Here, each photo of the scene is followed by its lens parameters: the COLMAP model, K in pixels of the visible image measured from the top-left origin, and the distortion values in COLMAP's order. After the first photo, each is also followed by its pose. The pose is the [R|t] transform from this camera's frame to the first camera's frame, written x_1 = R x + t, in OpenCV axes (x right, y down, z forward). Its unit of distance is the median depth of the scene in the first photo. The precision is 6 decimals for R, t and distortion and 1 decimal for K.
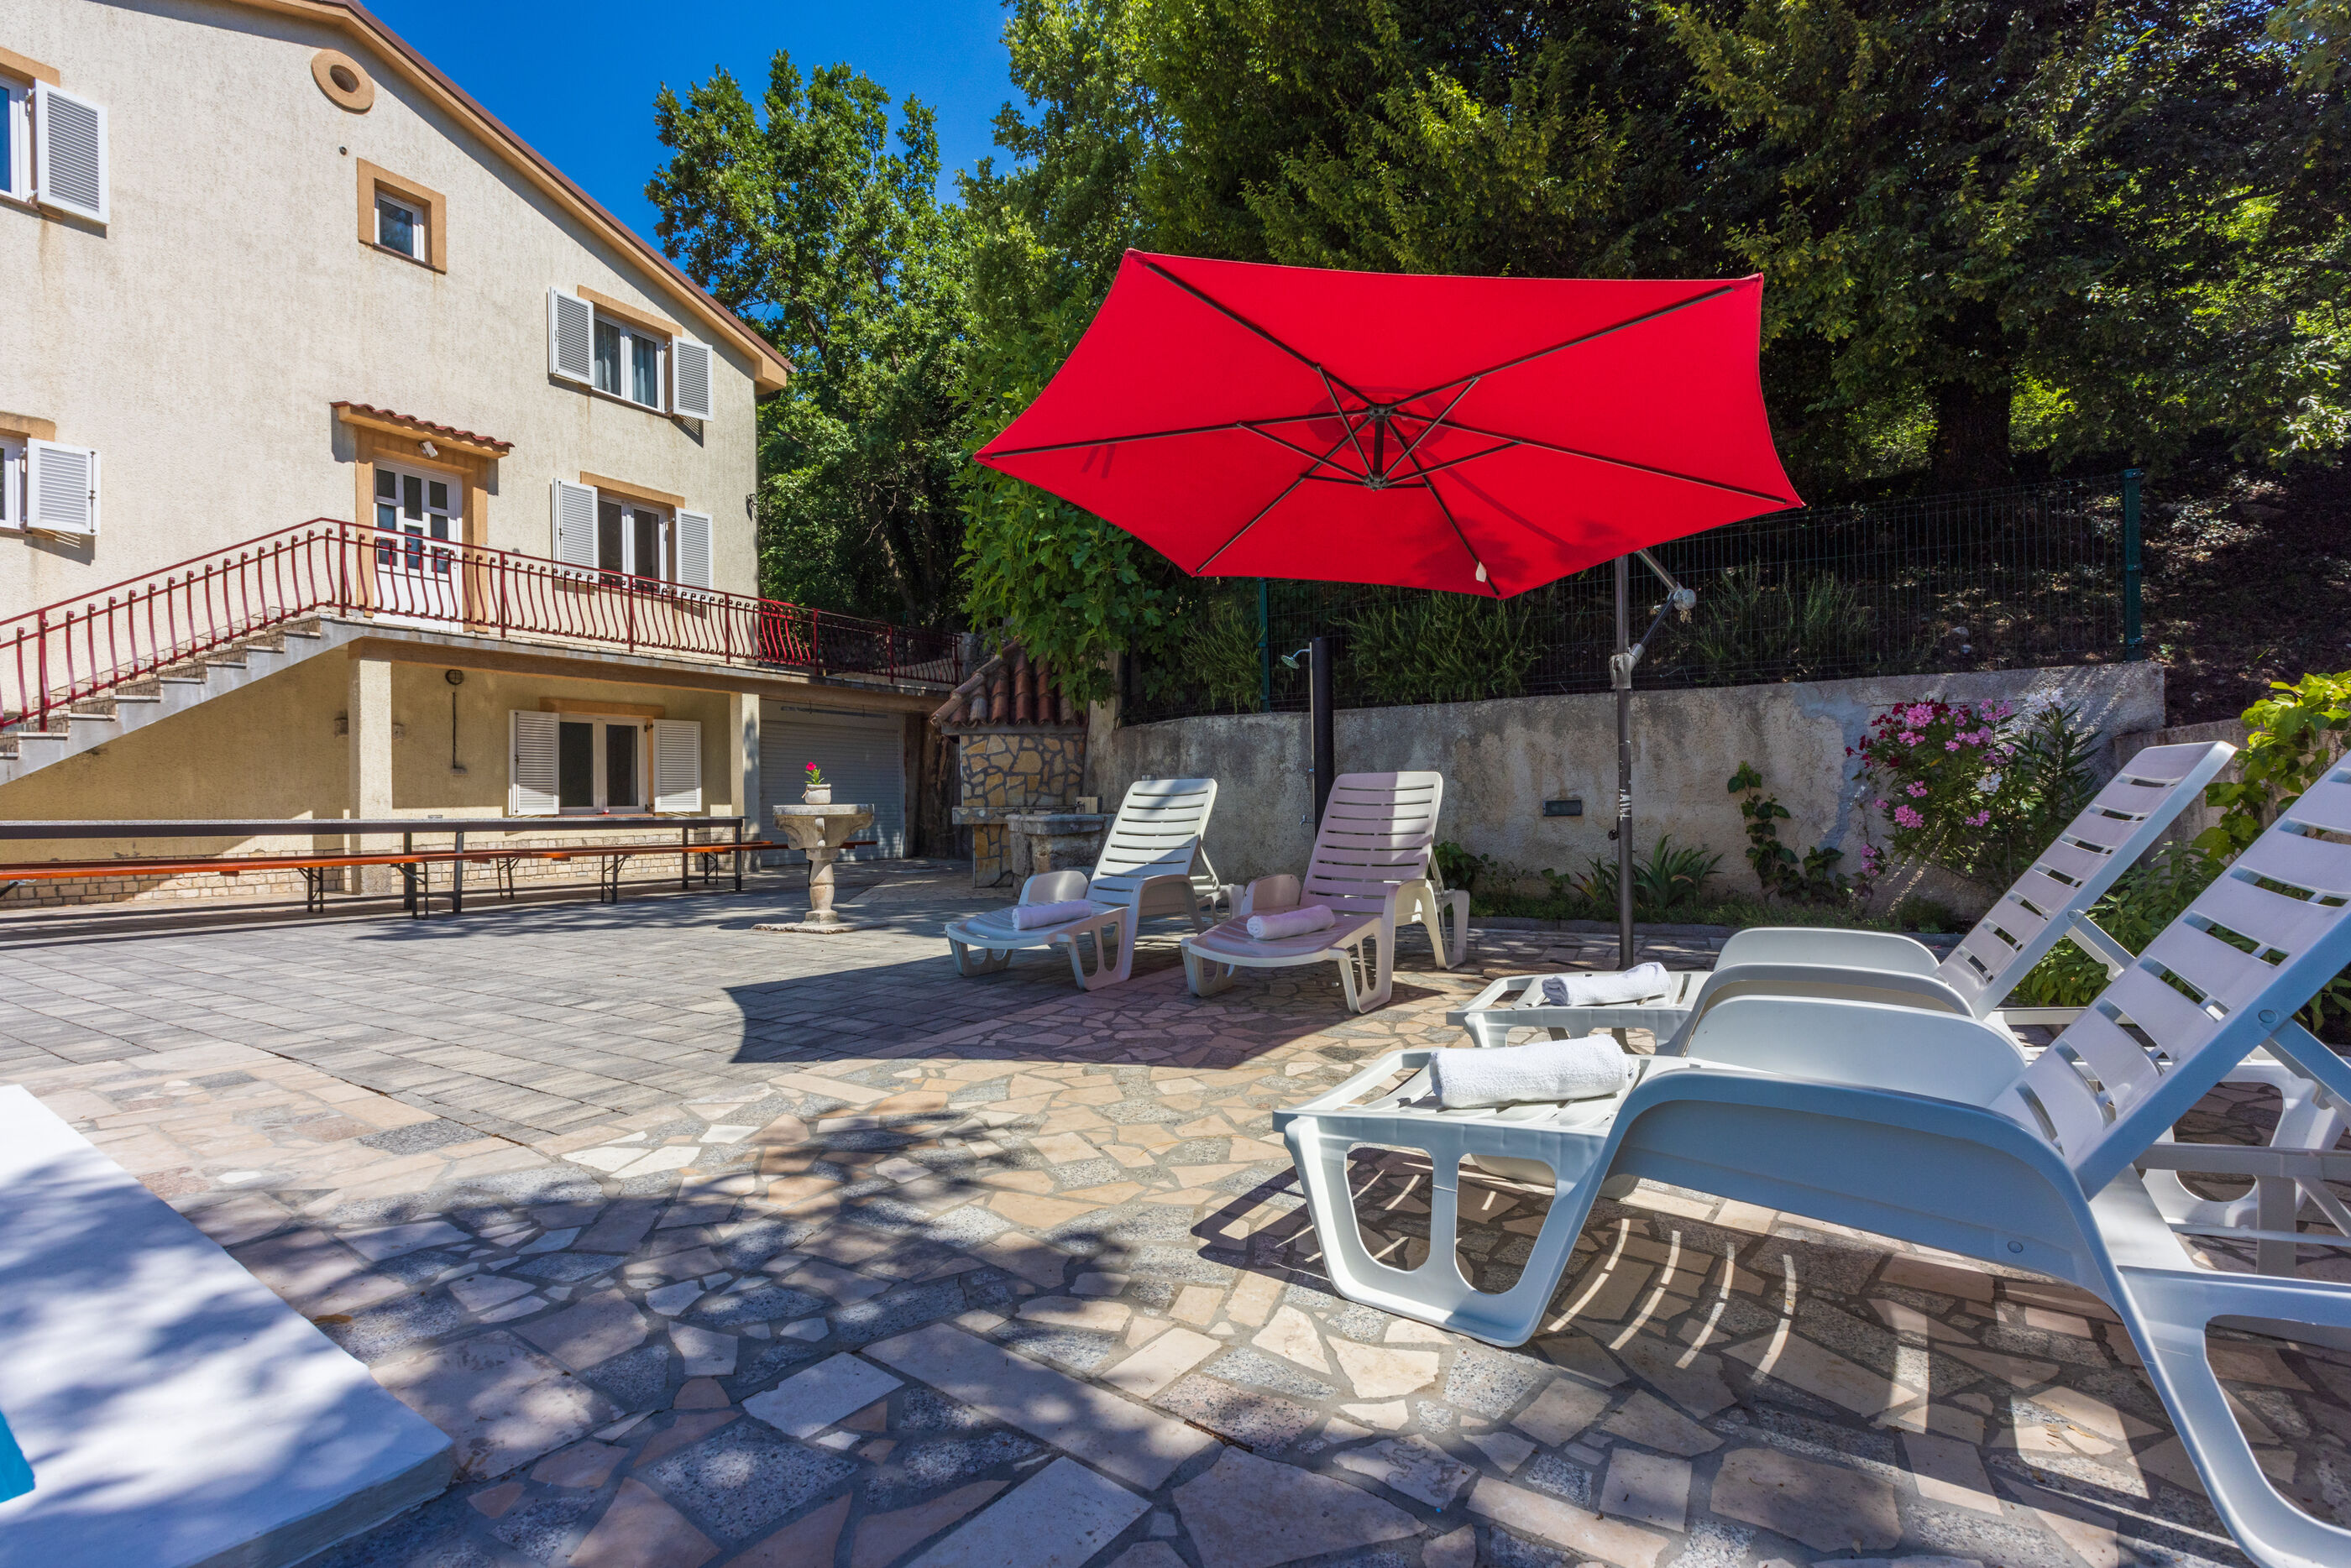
lens RADIAL K [[1050.5, 0, 1172.0], [0, 1050.5, 781.6], [0, 0, 1]] dist [0.003027, -0.000968]
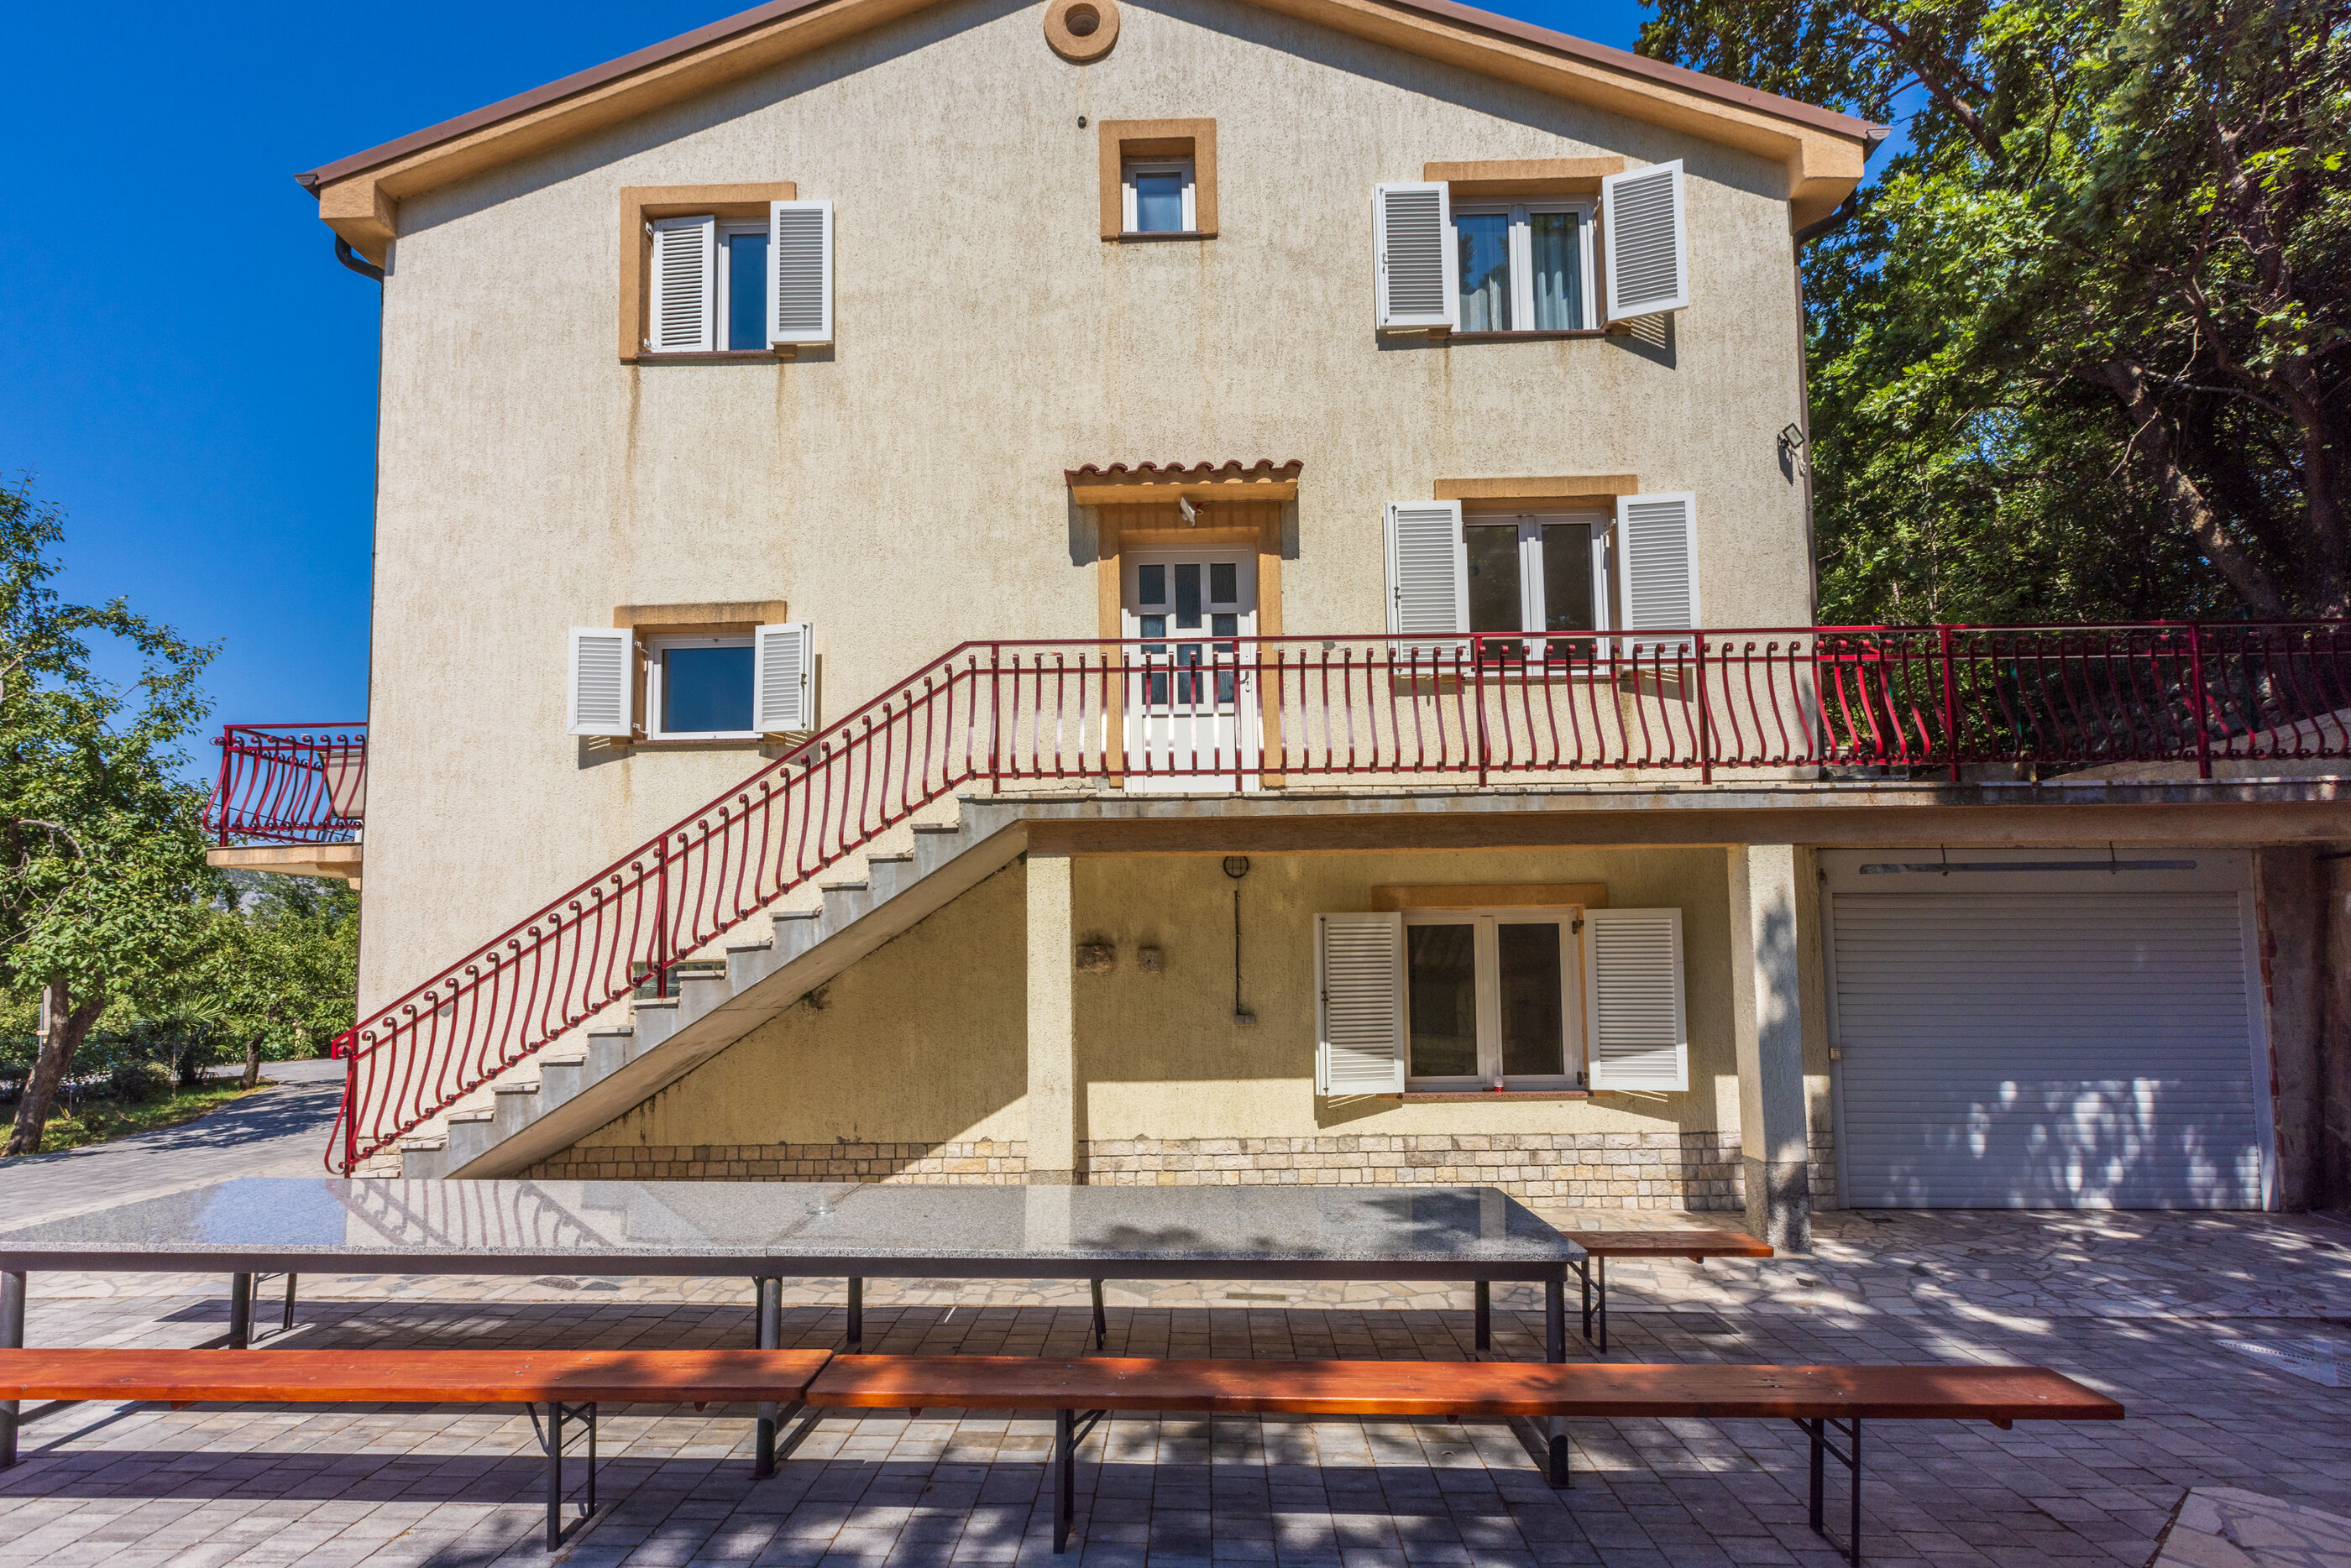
lens RADIAL K [[1050.5, 0, 1168.1], [0, 1050.5, 900.8], [0, 0, 1]] dist [0.003027, -0.000968]
pose [[0.494983, -0.041487, -0.867911, -0.164974], [0.019730, 0.999139, -0.036507, -0.056197], [0.868678, 0.000947, 0.495375, 0.648136]]
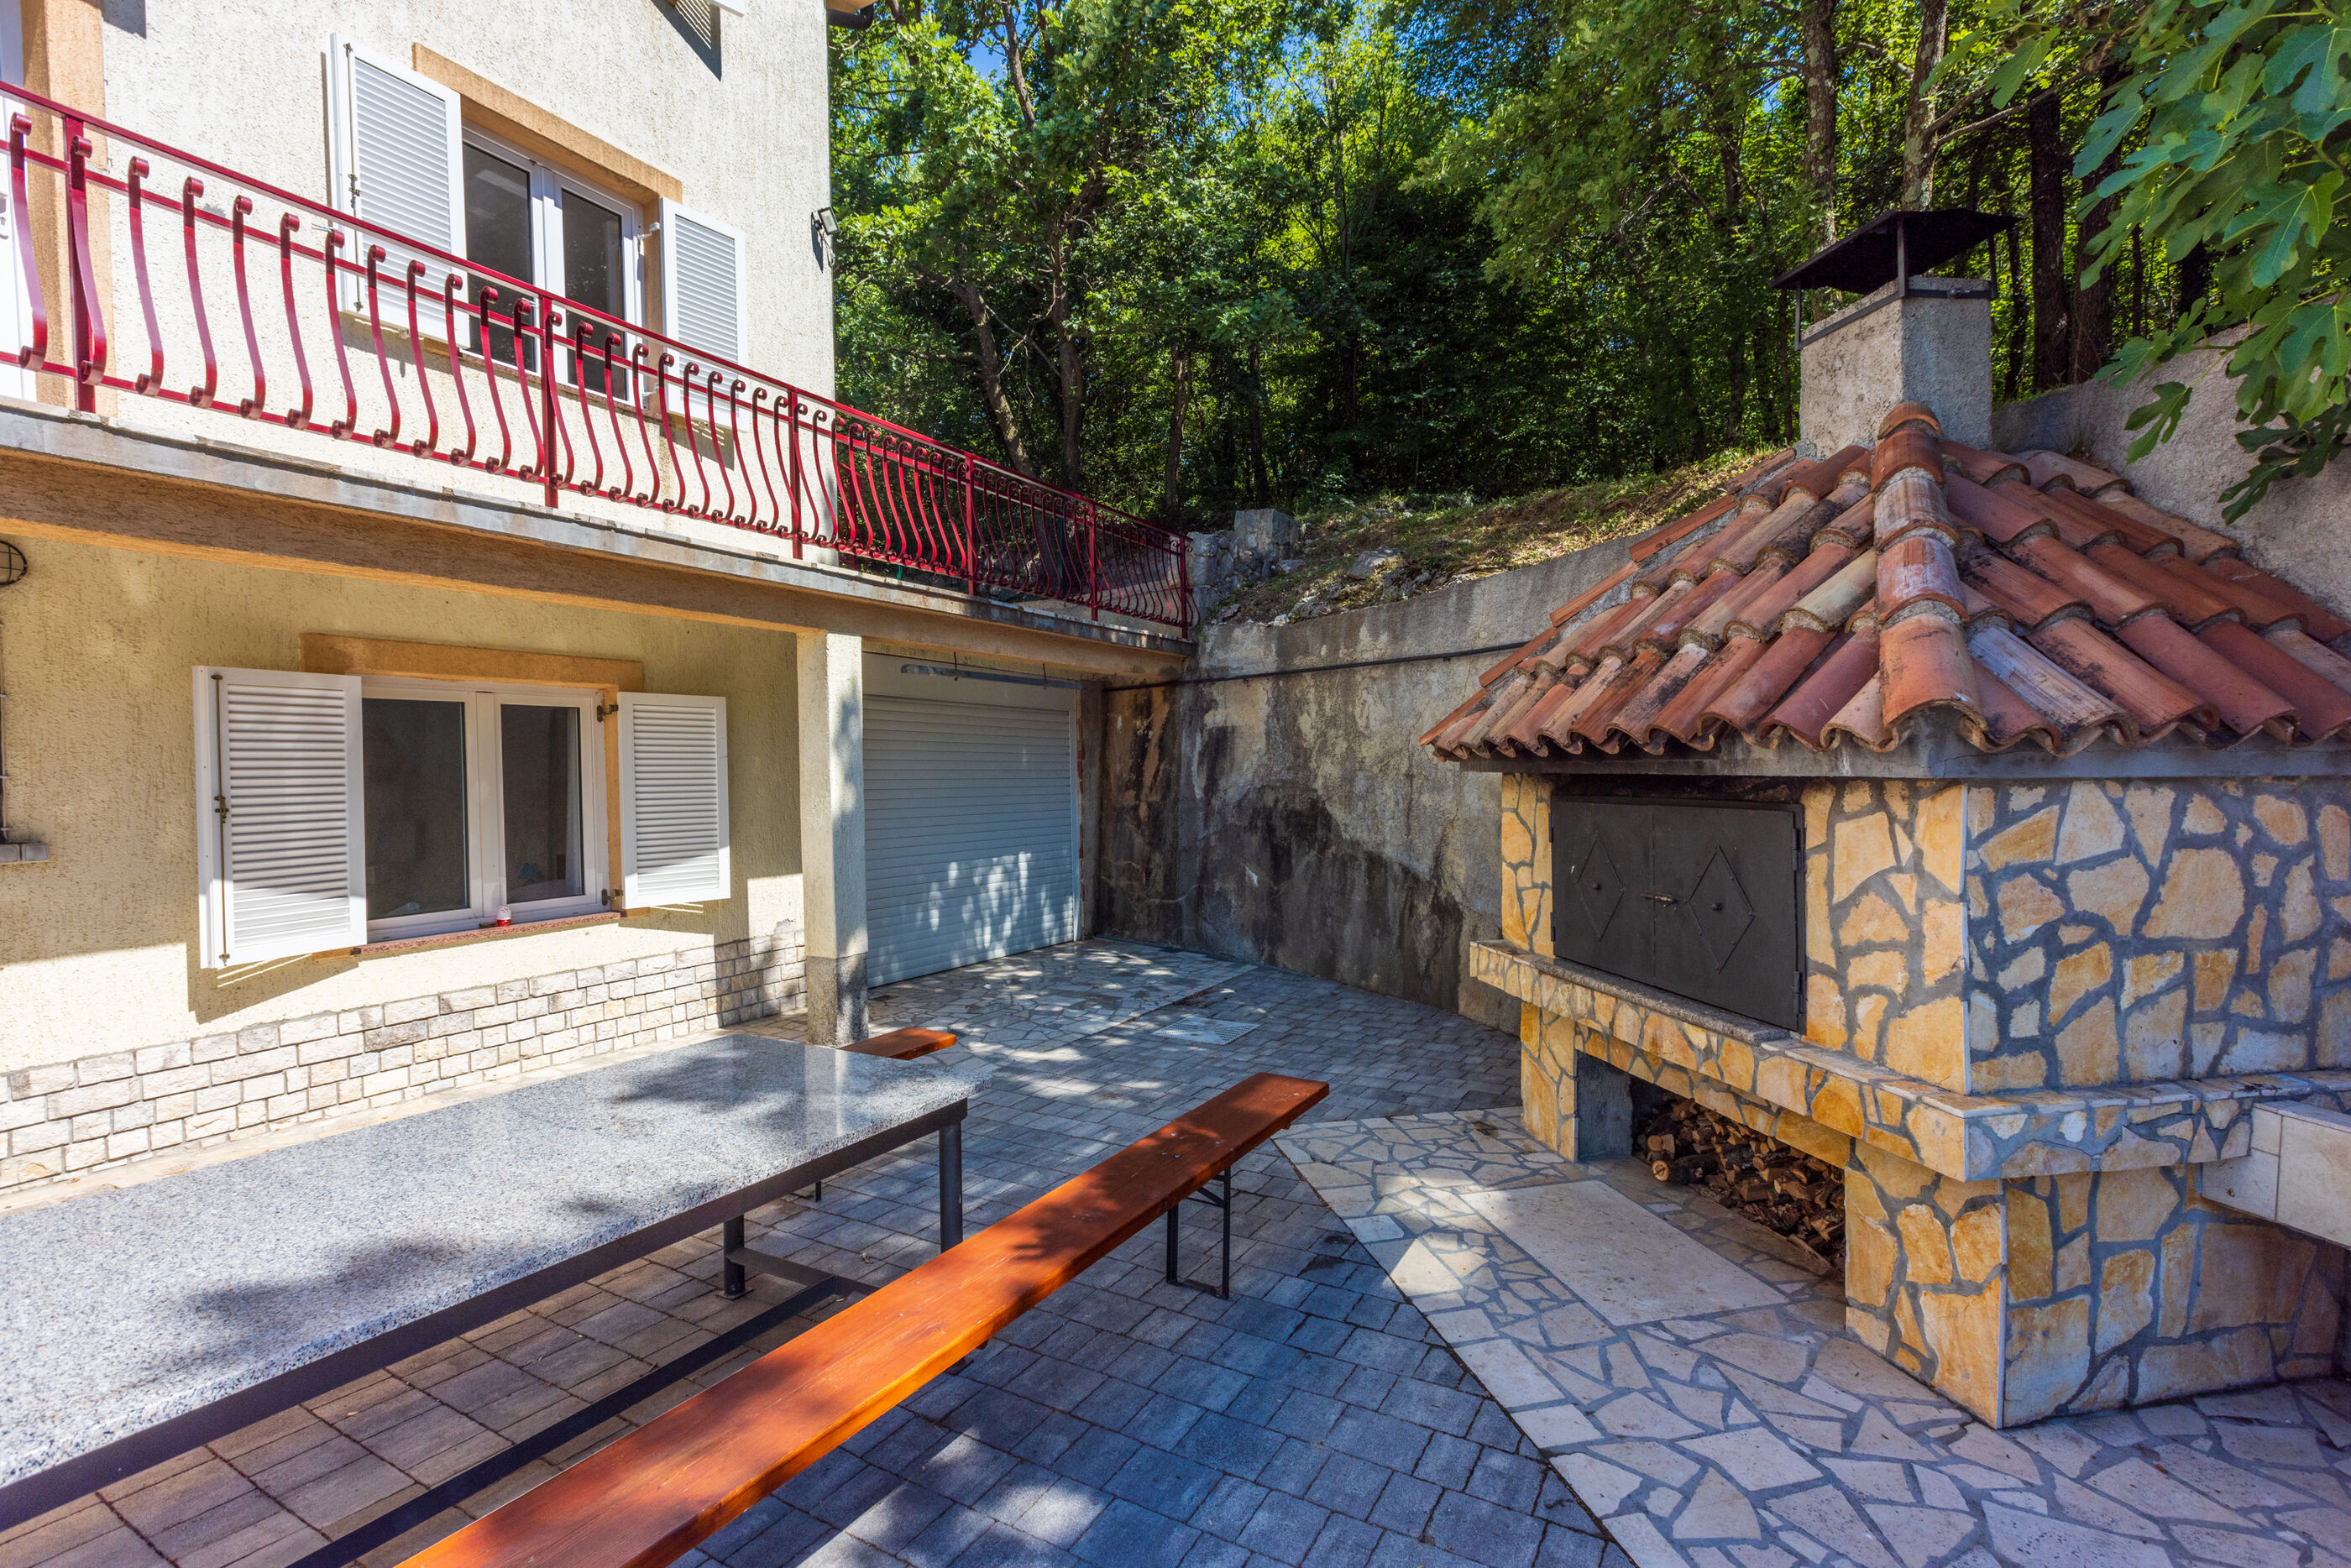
lens RADIAL K [[1050.5, 0, 1169.5], [0, 1050.5, 790.3], [0, 0, 1]] dist [0.003027, -0.000968]
pose [[0.999852, 0.003985, 0.016752, -0.318387], [-0.004647, 0.999202, 0.039673, -0.043122], [-0.016581, -0.039744, 0.999072, 0.654431]]
